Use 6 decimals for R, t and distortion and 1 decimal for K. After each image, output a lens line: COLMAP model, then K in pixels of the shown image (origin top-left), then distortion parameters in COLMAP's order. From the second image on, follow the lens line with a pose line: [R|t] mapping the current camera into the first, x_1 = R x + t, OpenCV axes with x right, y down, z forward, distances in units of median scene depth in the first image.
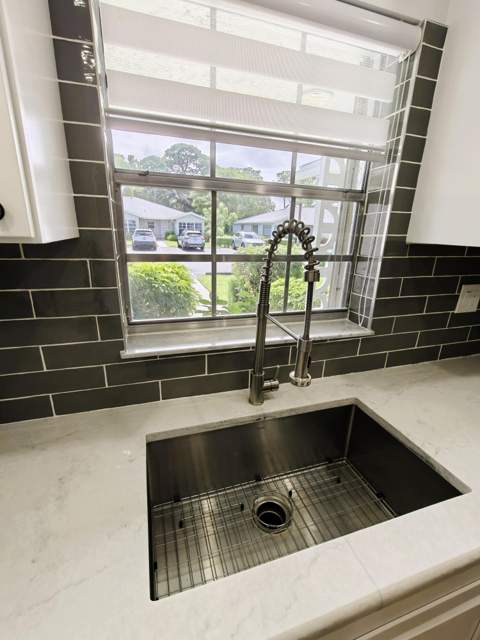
lens RADIAL K [[289.7, 0, 239.0], [0, 289.7, 321.4], [0, 0, 1]] dist [0.000778, -0.000413]
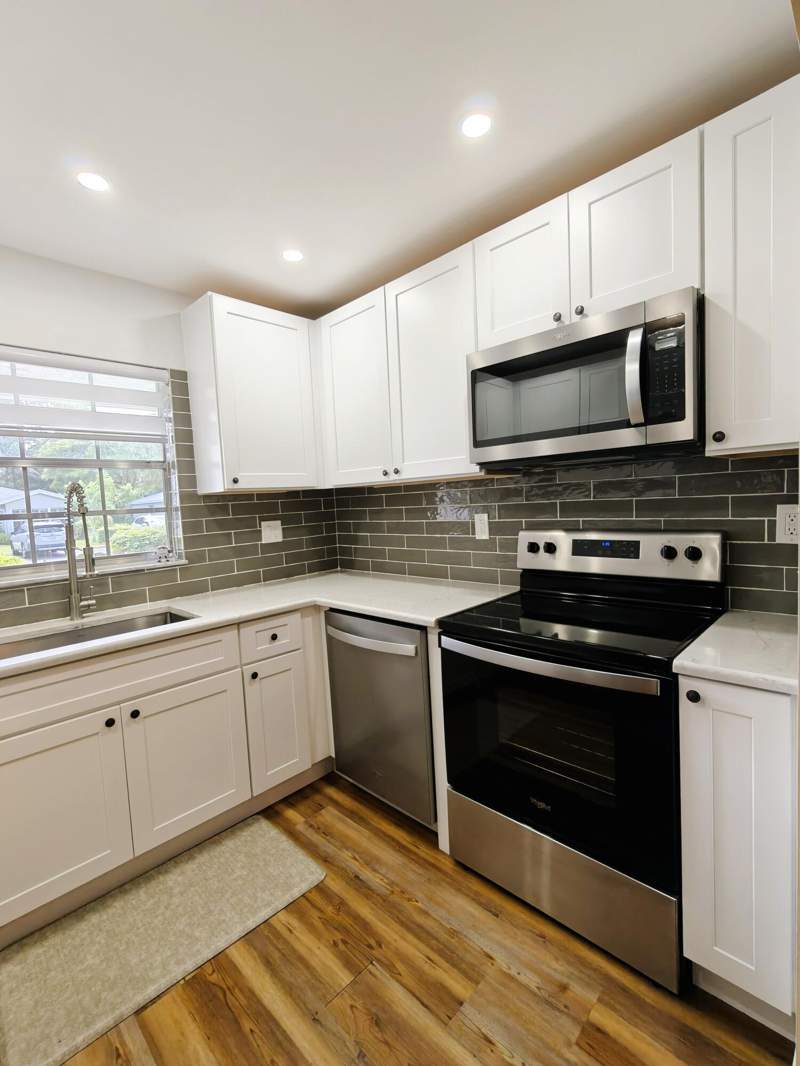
lens RADIAL K [[482.6, 0, 399.6], [0, 482.6, 532.9], [0, 0, 1]] dist [0.000778, -0.000413]
pose [[0.884173, -0.106452, 0.454869, 0.382976], [0.214051, 0.957783, -0.191923, 0.615961], [-0.415235, 0.267058, 0.869632, -1.517074]]
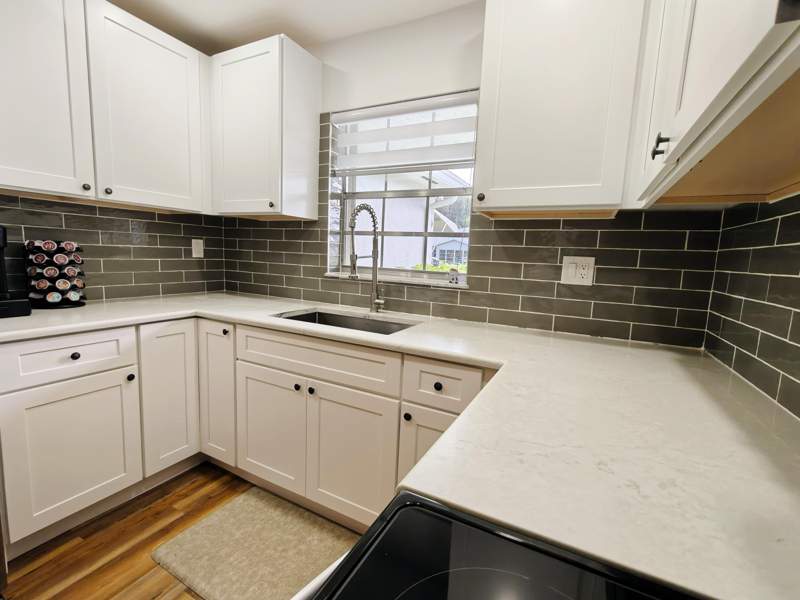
lens RADIAL K [[362.2, 0, 401.1], [0, 362.2, 300.1], [0, 0, 1]] dist [0.000778, -0.000413]
pose [[0.705102, 0.090321, -0.703330, 1.616479], [-0.239515, 0.963898, -0.116336, 0.411663], [0.667430, 0.250487, 0.701280, -0.377995]]
